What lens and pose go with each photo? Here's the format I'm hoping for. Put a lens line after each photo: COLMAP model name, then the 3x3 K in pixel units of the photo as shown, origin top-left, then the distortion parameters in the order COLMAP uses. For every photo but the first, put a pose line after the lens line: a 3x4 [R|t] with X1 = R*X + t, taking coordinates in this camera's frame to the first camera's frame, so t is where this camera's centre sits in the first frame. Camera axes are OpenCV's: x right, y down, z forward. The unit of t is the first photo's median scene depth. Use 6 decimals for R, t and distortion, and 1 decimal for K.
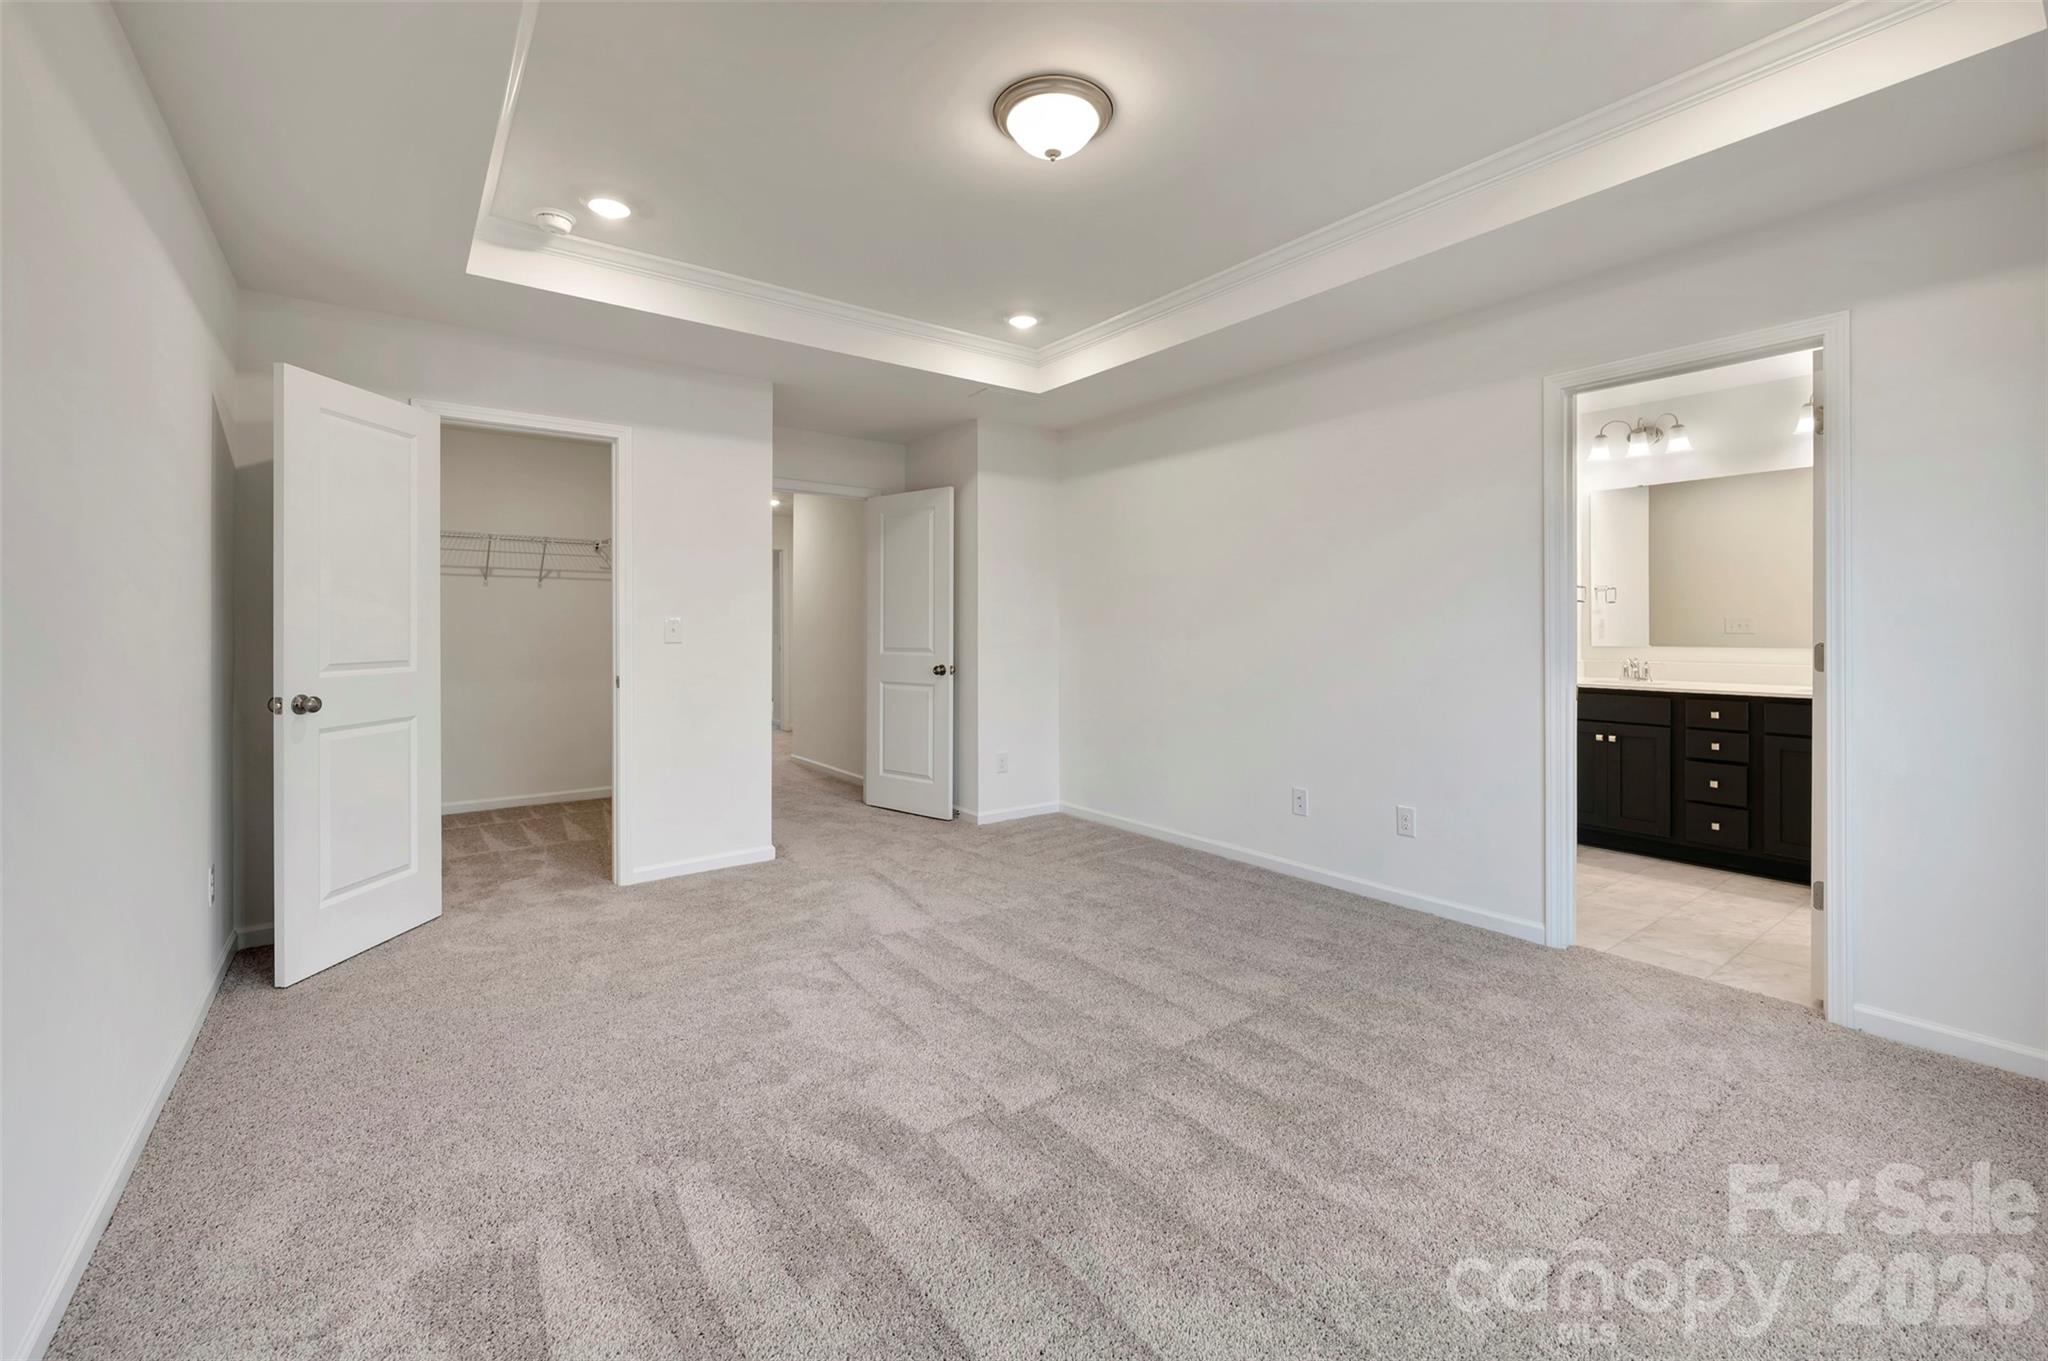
lens RADIAL K [[826.2, 0, 1016.6], [0, 826.2, 607.1], [0, 0, 1]] dist [0.000173, 0.000060]
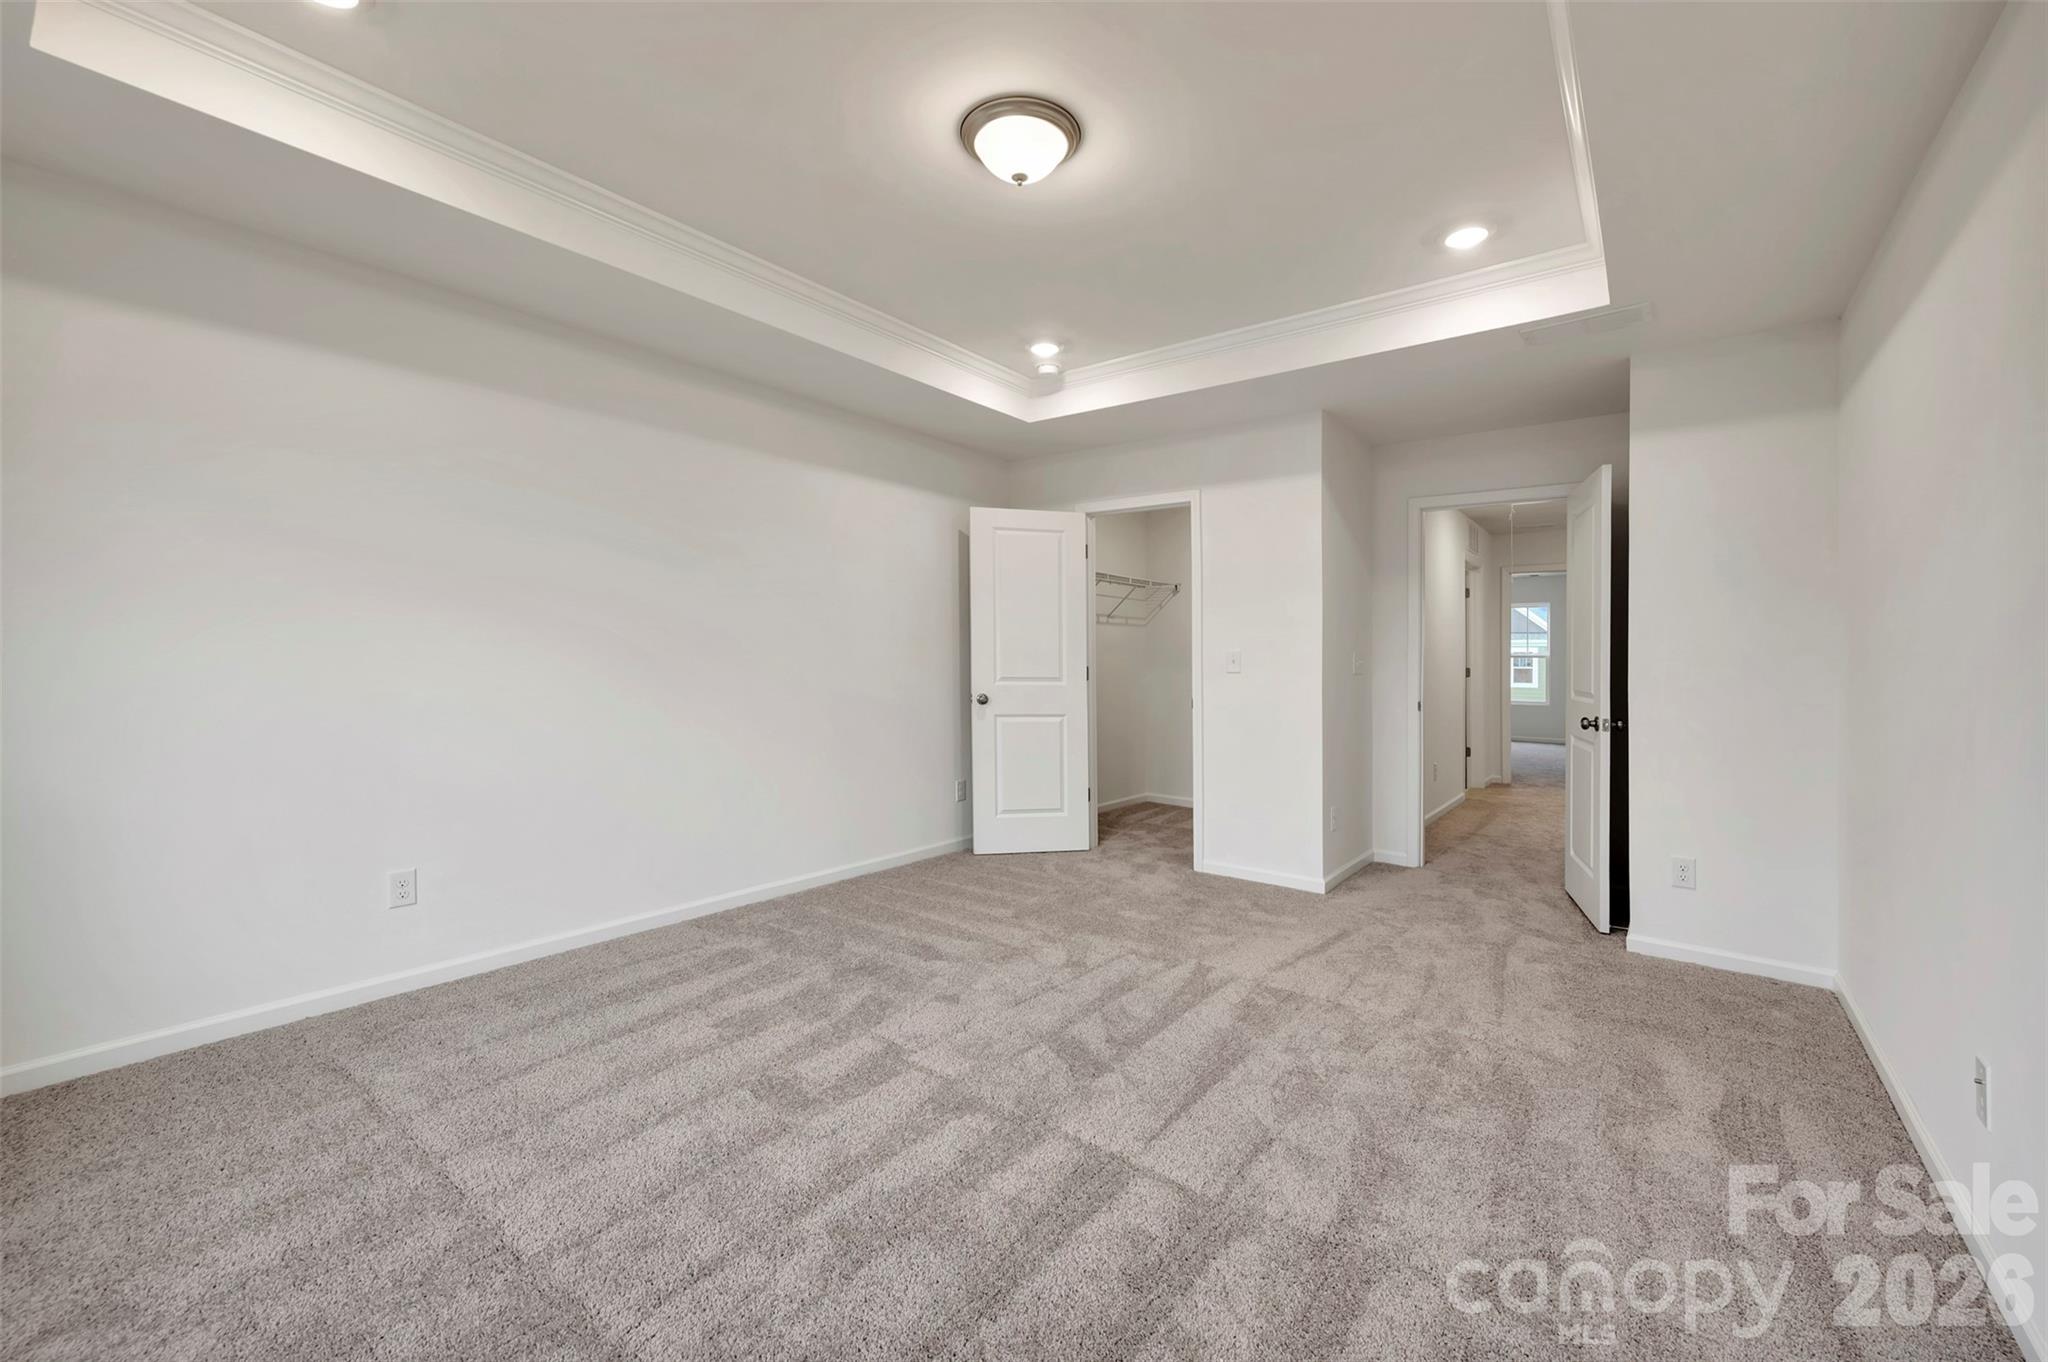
lens RADIAL K [[815.9, 0, 1032.8], [0, 815.9, 669.7], [0, 0, 1]] dist [-0.000329, 0.000276]
pose [[0.296353, 0.017983, -0.954909, 0.824780], [0.009525, 0.999717, 0.021783, 0.017860], [0.955031, -0.015551, 0.296098, 0.590644]]
